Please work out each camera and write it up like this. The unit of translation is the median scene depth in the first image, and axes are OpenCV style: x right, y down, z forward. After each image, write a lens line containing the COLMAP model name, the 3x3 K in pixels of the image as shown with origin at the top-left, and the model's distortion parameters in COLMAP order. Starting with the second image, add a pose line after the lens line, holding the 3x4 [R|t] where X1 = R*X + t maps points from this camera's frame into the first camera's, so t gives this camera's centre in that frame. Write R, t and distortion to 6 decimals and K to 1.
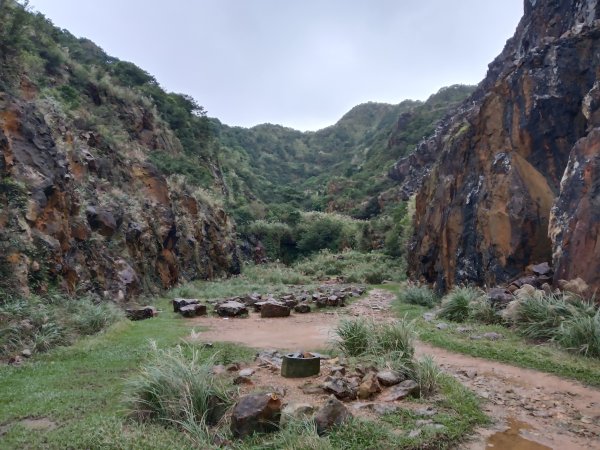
lens RADIAL K [[454.9, 0, 300.0], [0, 454.9, 225.0], [0, 0, 1]] dist [0.059754, -0.112949]
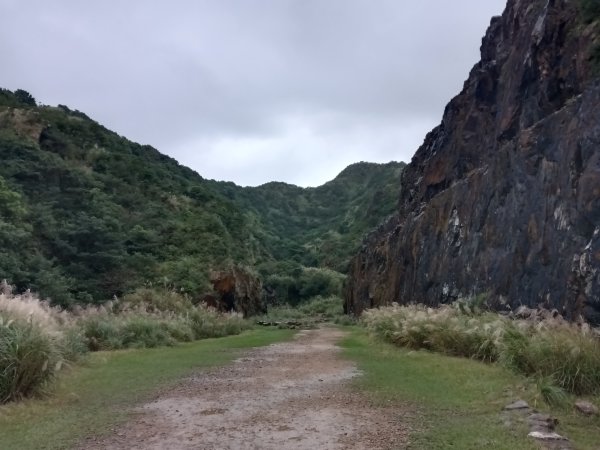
lens RADIAL K [[454.9, 0, 300.0], [0, 454.9, 225.0], [0, 0, 1]] dist [0.059754, -0.112949]
pose [[0.999903, -0.011819, -0.007318, 0.007485], [0.011184, 0.996620, -0.081383, -0.053255], [0.008255, 0.081293, 0.996656, -0.482619]]
